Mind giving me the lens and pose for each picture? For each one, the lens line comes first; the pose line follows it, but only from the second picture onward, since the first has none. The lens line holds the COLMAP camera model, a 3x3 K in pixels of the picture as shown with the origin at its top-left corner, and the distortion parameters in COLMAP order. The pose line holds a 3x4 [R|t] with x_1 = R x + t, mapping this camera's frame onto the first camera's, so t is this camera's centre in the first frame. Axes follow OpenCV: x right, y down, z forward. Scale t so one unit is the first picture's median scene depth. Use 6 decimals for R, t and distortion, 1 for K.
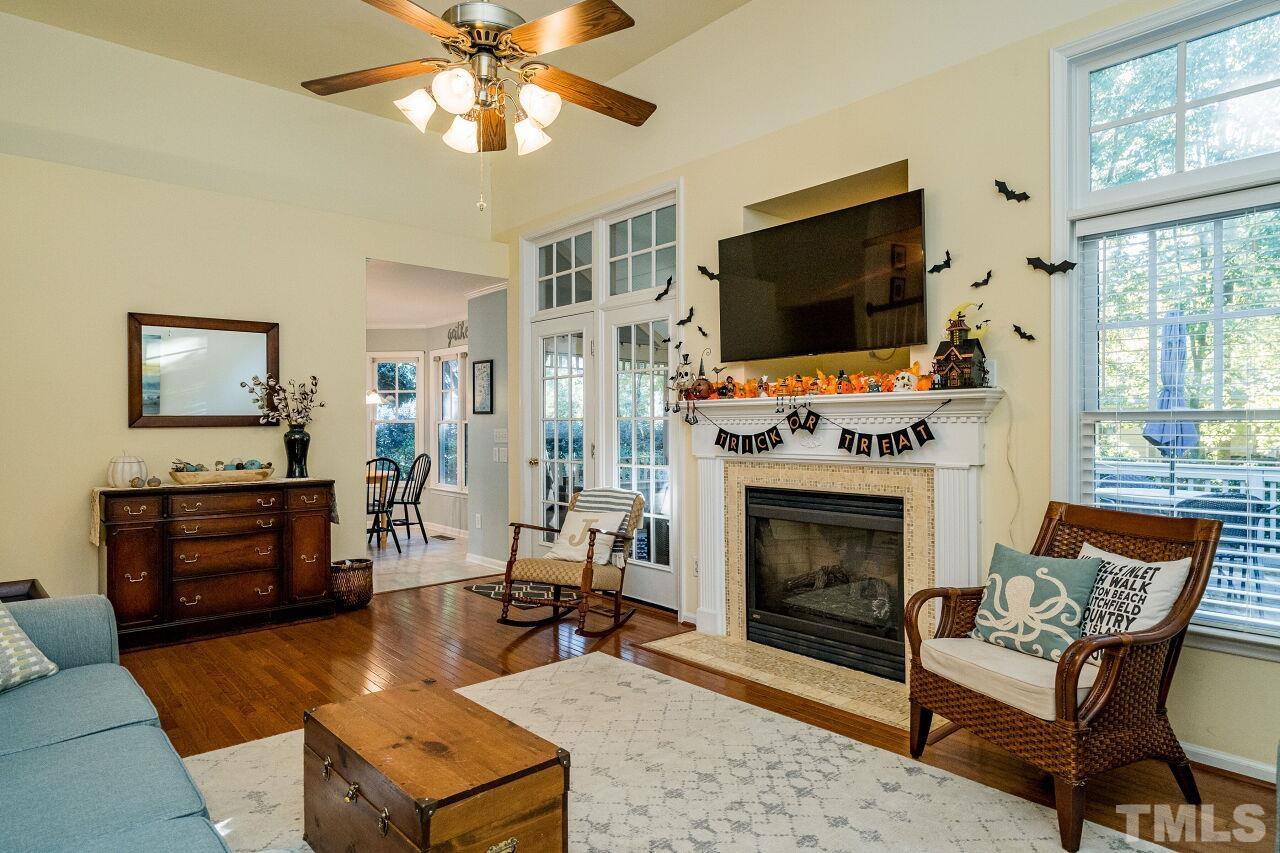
lens RADIAL K [[740.1, 0, 640.4], [0, 740.1, 427.7], [0, 0, 1]] dist [-0.003565, -0.000870]
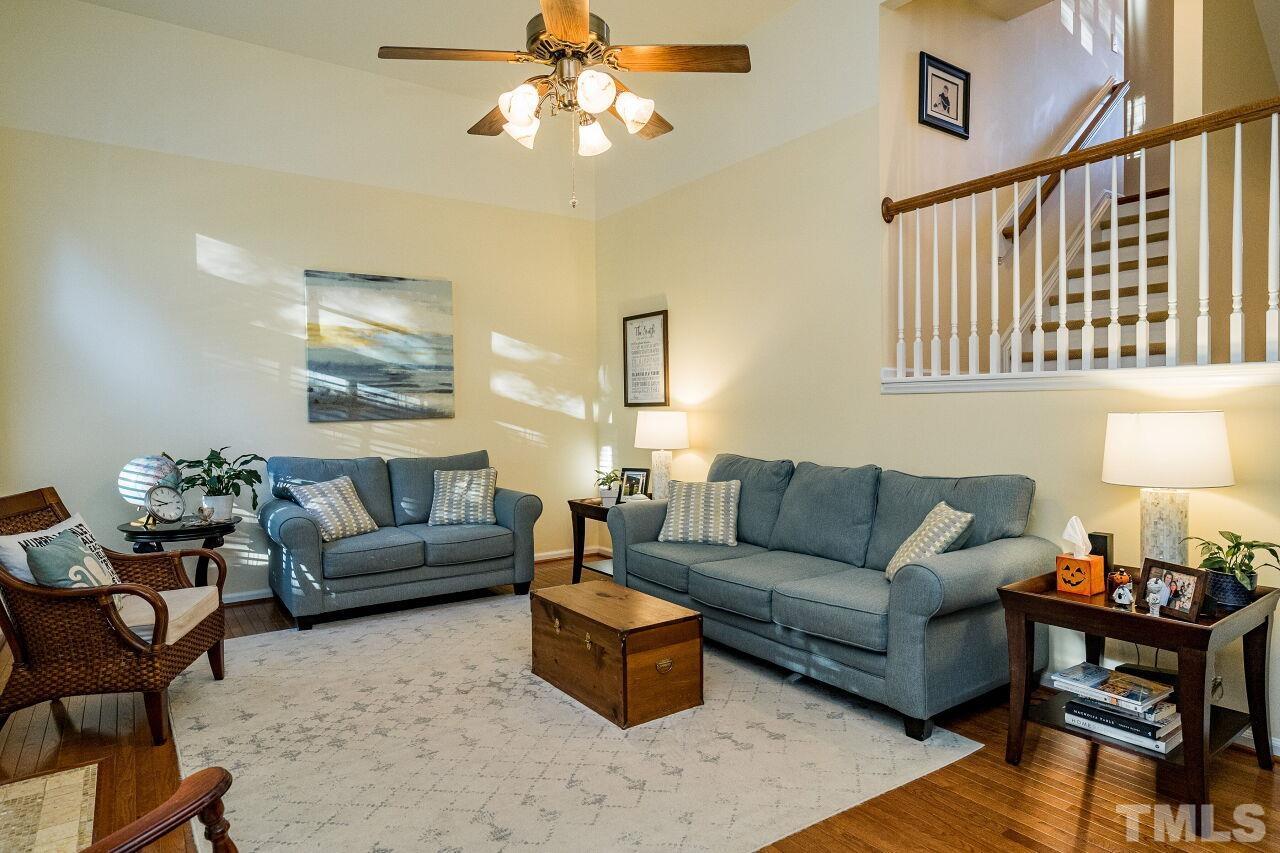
lens RADIAL K [[737.5, 0, 638.9], [0, 737.5, 420.3], [0, 0, 1]] dist [0.008653, 0.001365]
pose [[-0.992814, 0.008911, 0.119338, -0.253333], [0.011646, 0.999685, 0.022242, -0.008994], [-0.119102, 0.023472, -0.992605, 1.202044]]
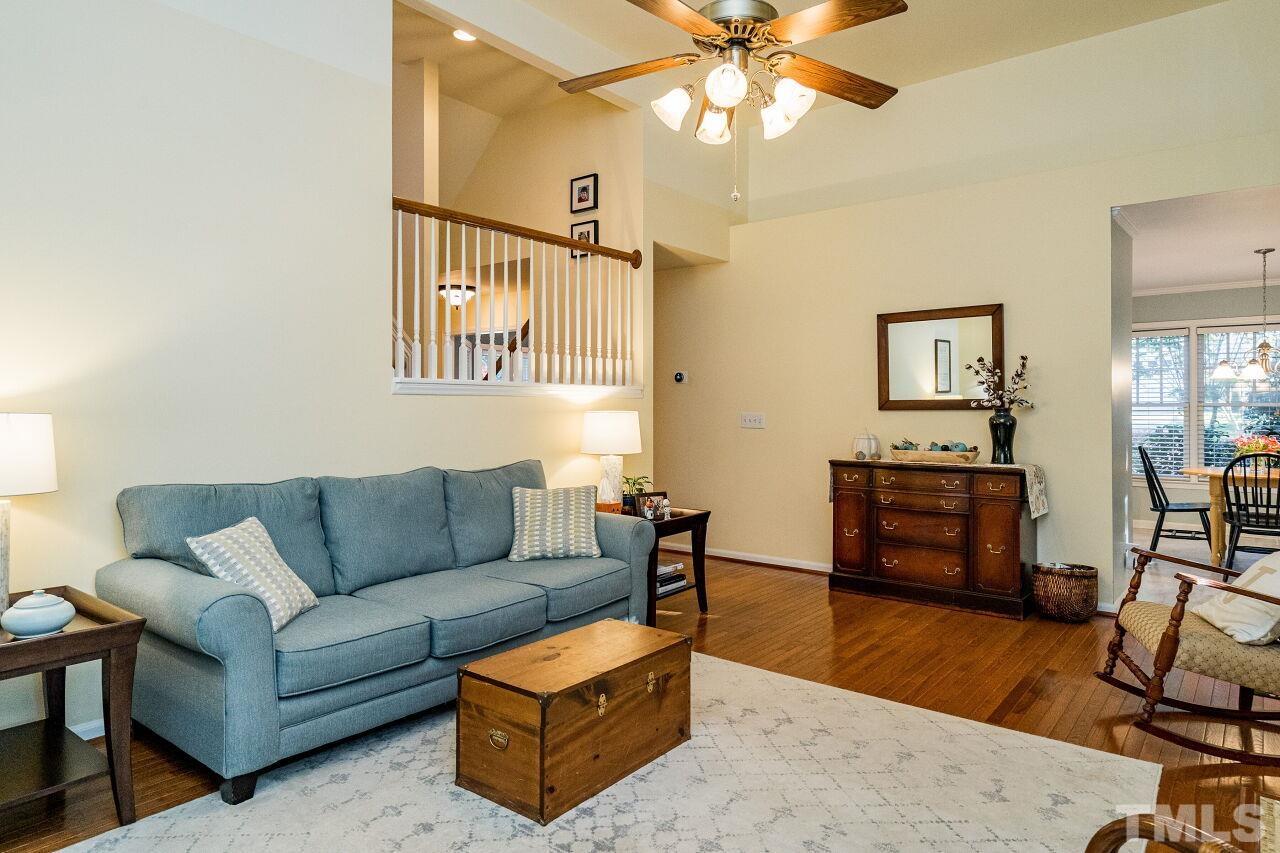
lens RADIAL K [[769.7, 0, 639.2], [0, 769.7, 418.7], [0, 0, 1]] dist [-0.000659, -0.000304]
pose [[0.166427, 0.015703, -0.985929, 0.475389], [-0.004713, 0.999874, 0.015129, -0.003660], [0.986043, 0.002128, 0.166480, 0.410241]]
